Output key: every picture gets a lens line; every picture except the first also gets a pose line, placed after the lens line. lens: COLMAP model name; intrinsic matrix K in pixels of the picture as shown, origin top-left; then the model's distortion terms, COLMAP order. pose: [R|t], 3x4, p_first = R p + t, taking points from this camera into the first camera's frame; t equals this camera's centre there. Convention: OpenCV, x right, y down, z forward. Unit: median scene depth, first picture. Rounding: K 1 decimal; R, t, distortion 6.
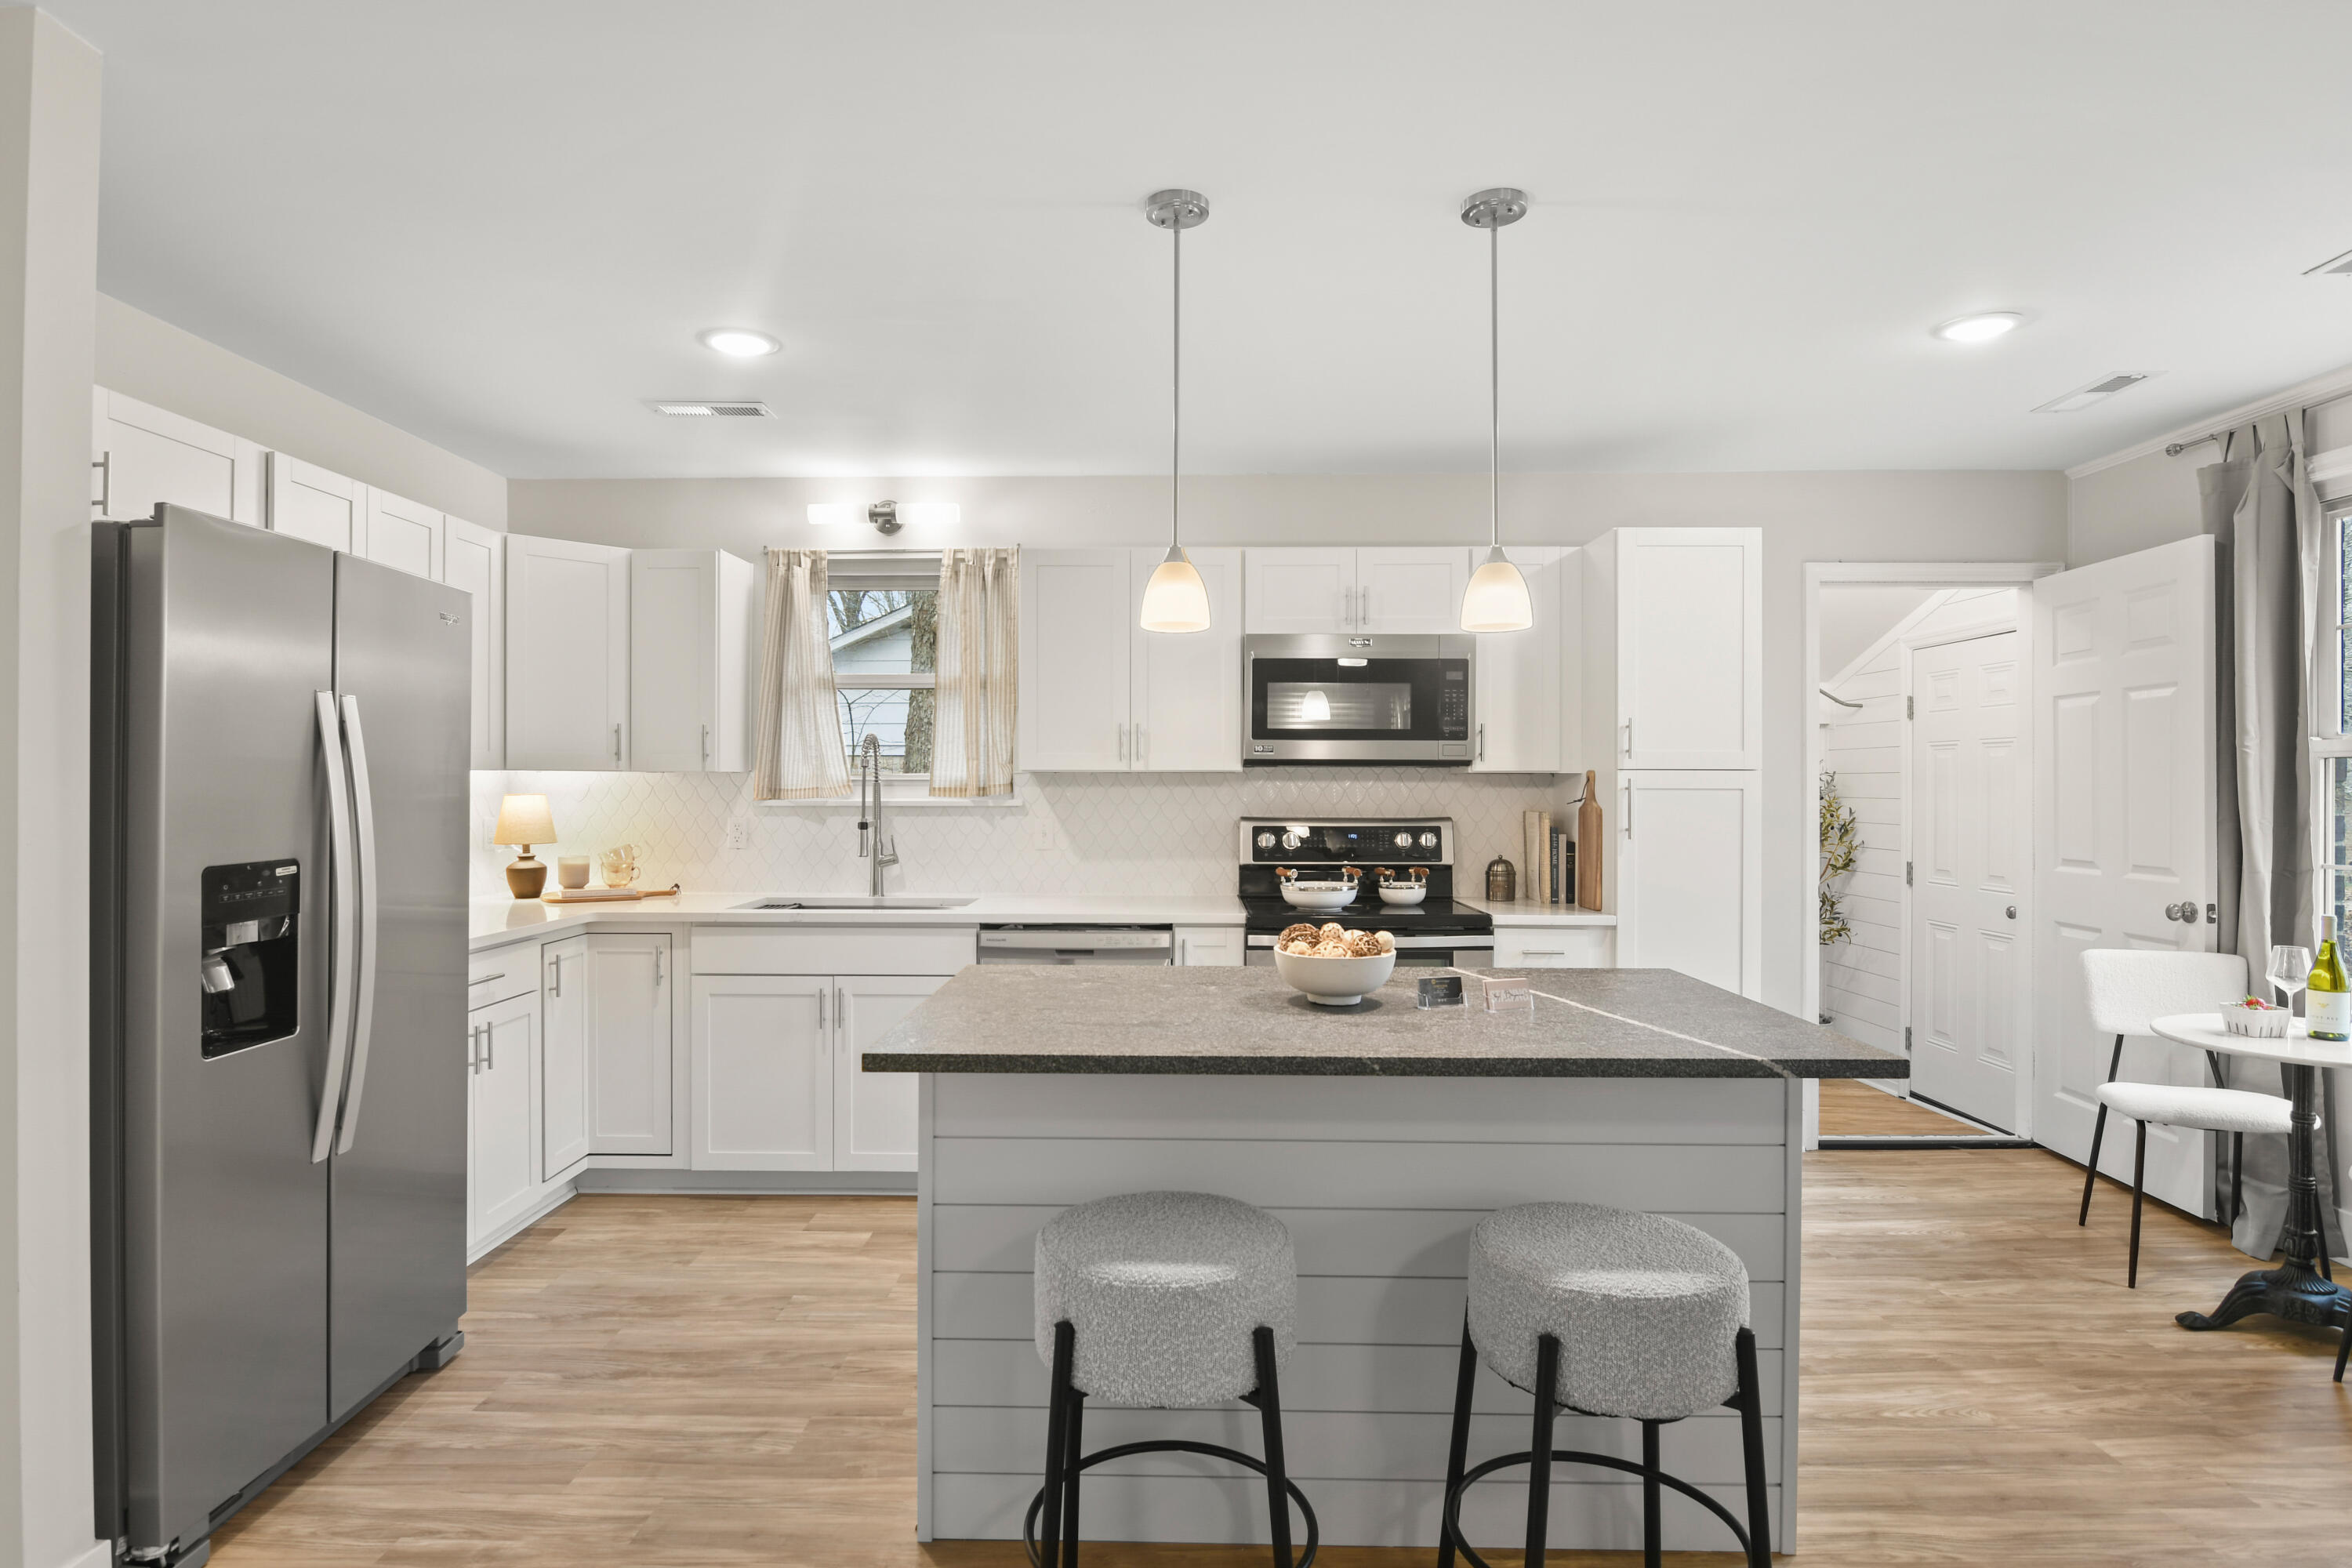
lens RADIAL K [[1230.4, 0, 1172.0], [0, 1230.4, 780.3], [0, 0, 1]] dist [-0.004212, -0.010220]
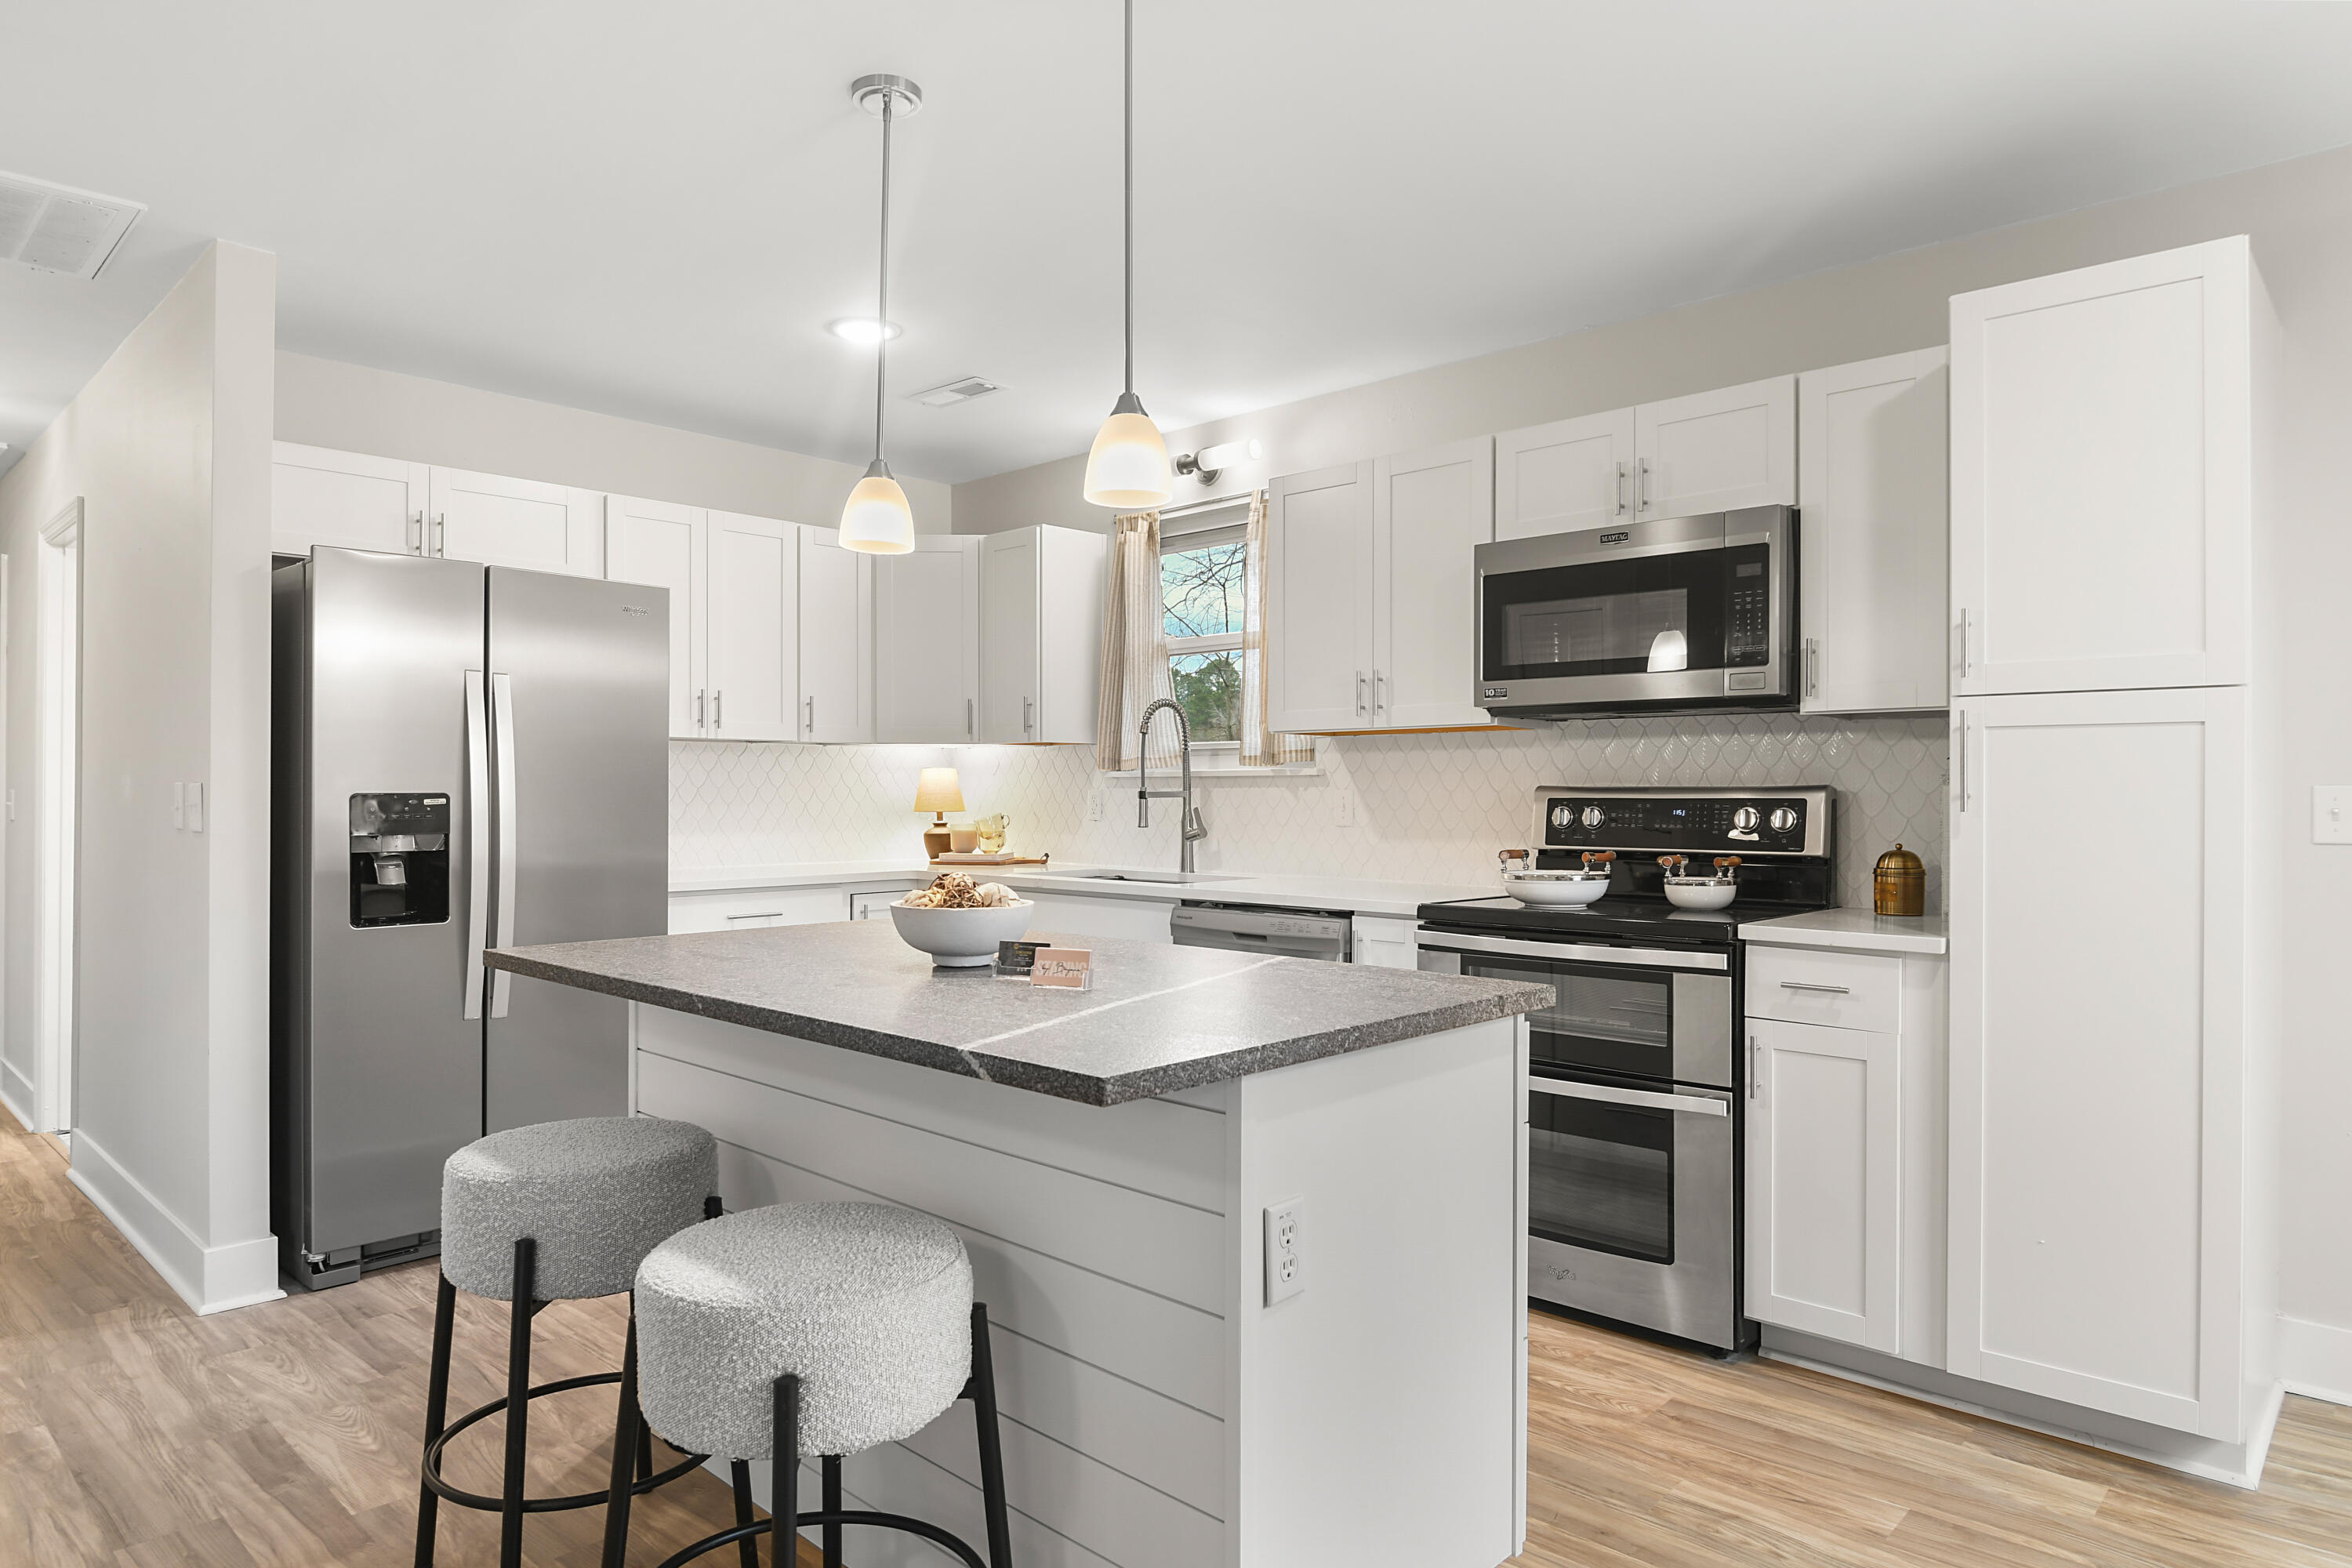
lens RADIAL K [[1406.2, 0, 1166.2], [0, 1406.2, 797.7], [0, 0, 1]] dist [-0.000186, -0.011479]
pose [[0.732099, 0.001609, -0.681196, 0.508103], [0.002004, 0.999988, 0.004516, 0.034354], [0.681195, -0.004671, 0.732087, 0.215666]]
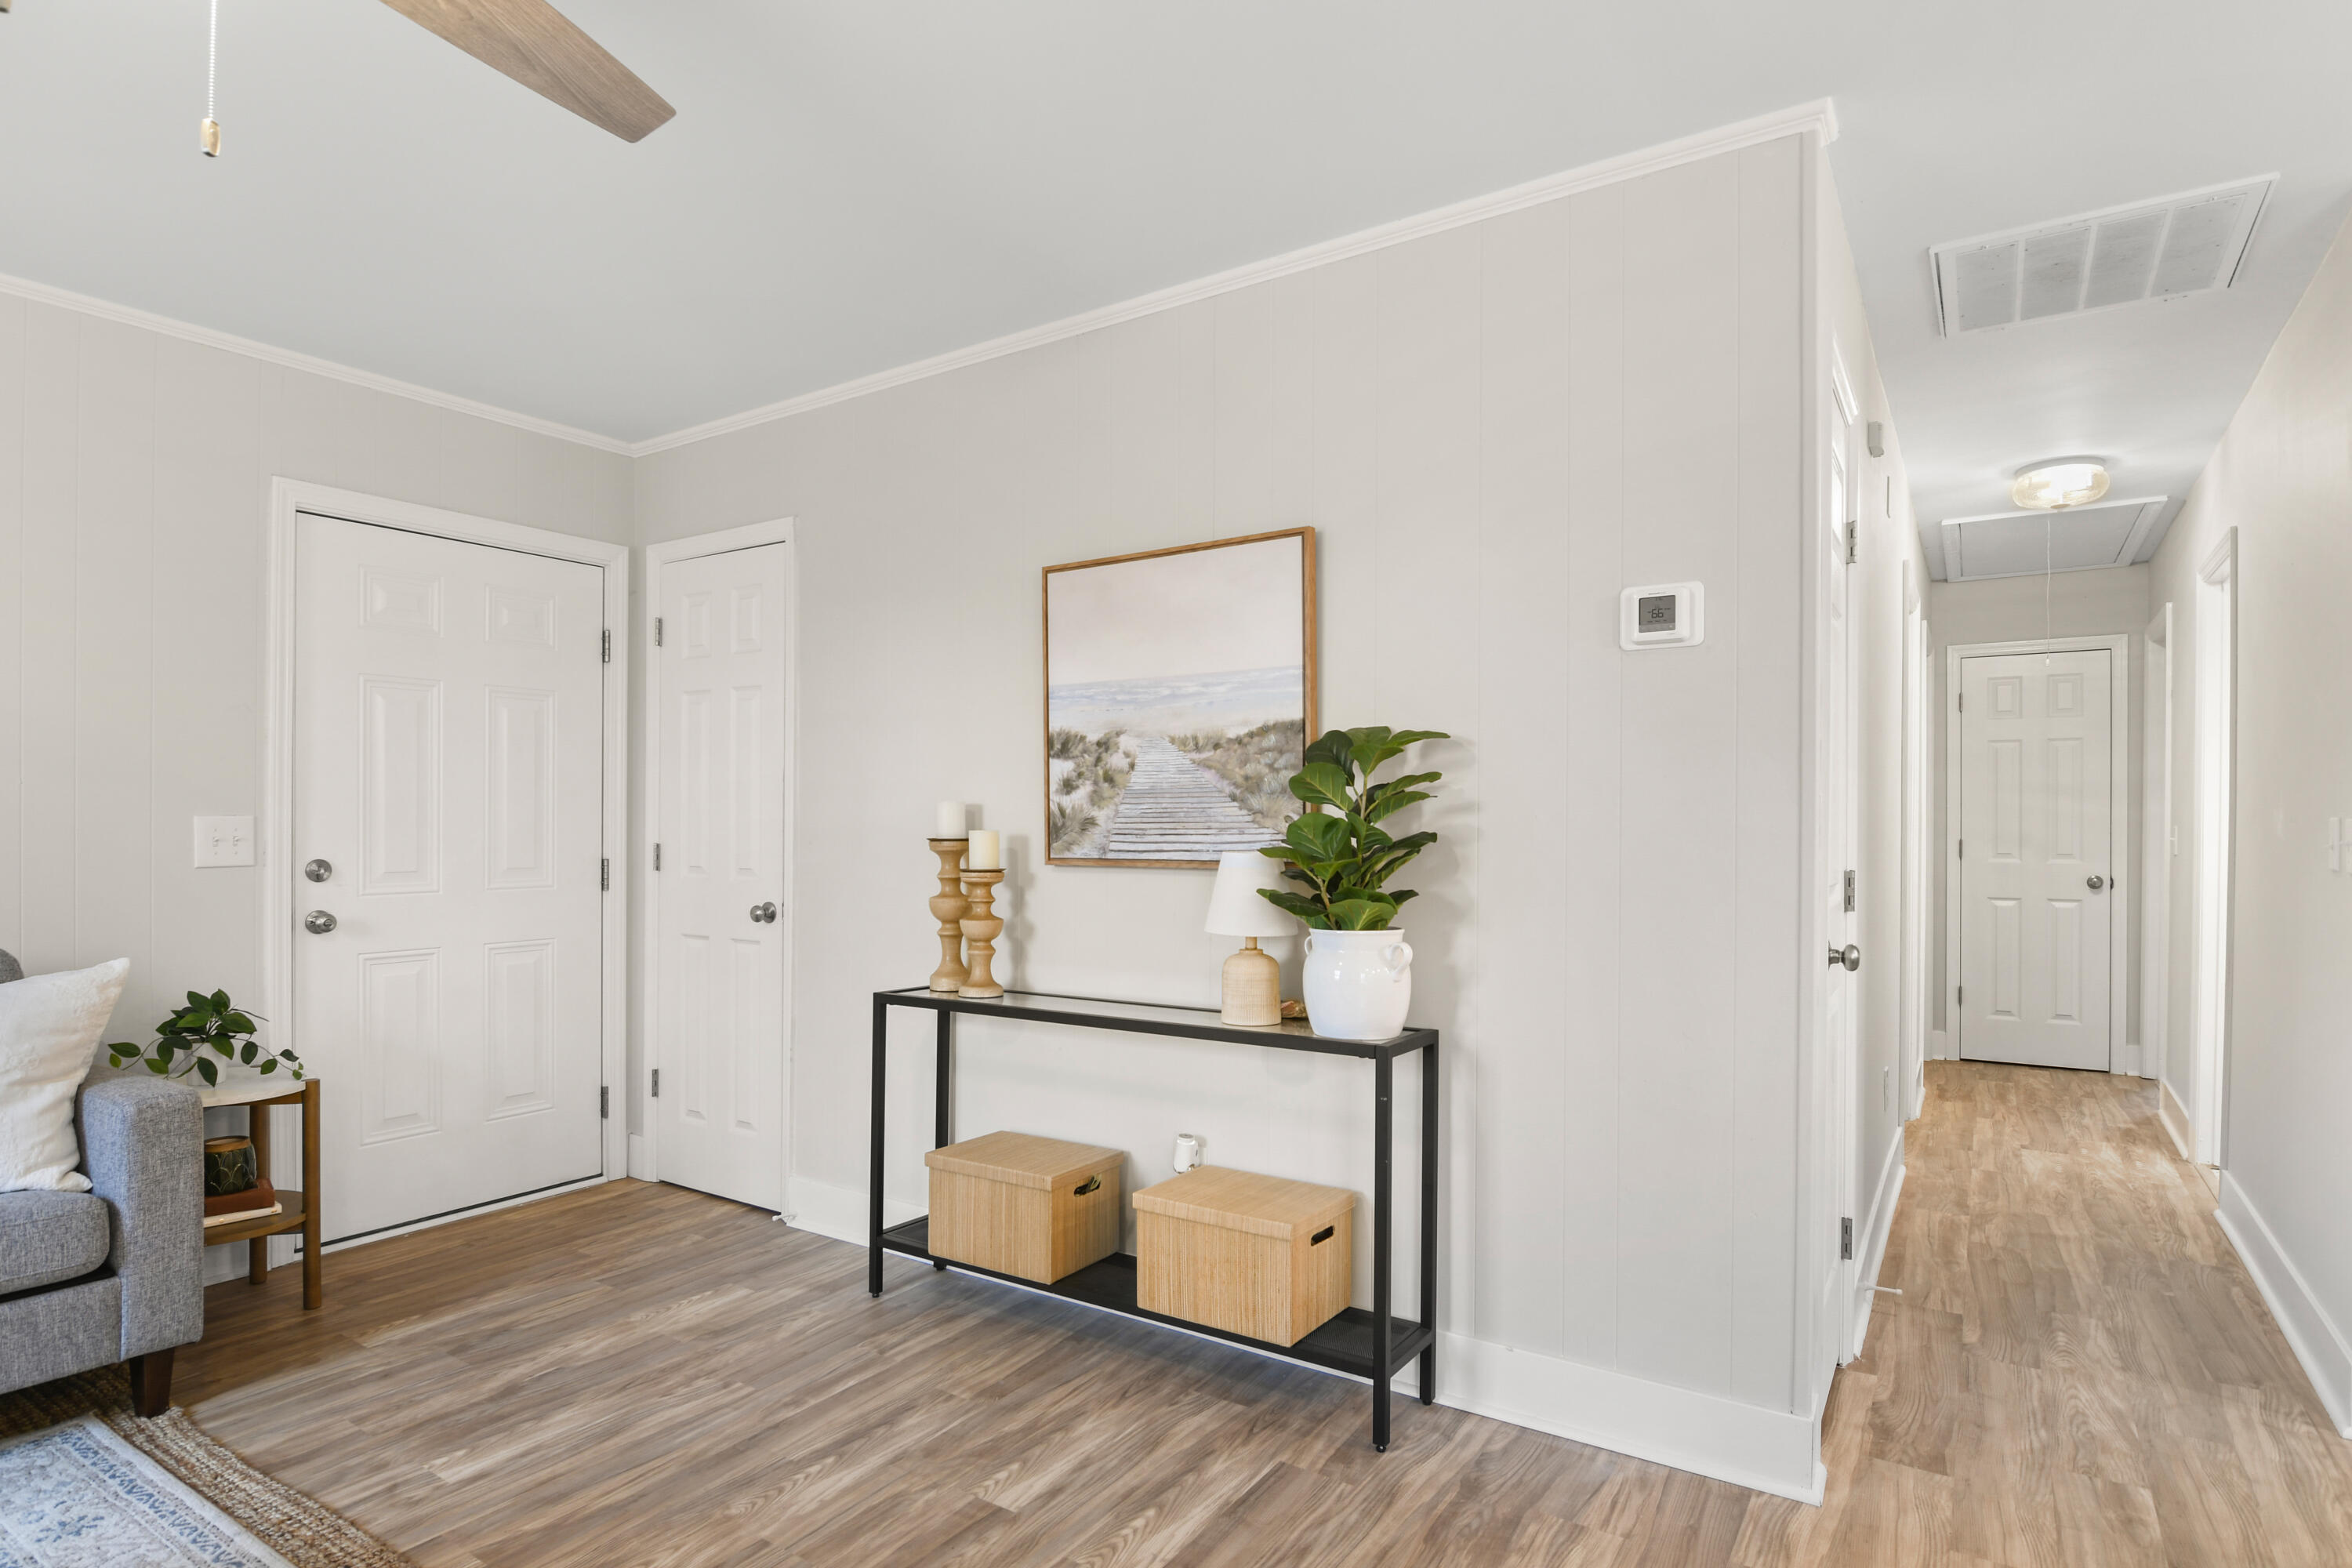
lens RADIAL K [[1230.4, 0, 1146.6], [0, 1230.4, 828.5], [0, 0, 1]] dist [-0.004212, -0.010220]
pose [[-0.553714, -0.001435, -0.832706, 0.384320], [-0.001562, 0.999999, -0.000685, 0.034840], [0.832706, 0.000922, -0.553715, 0.259624]]
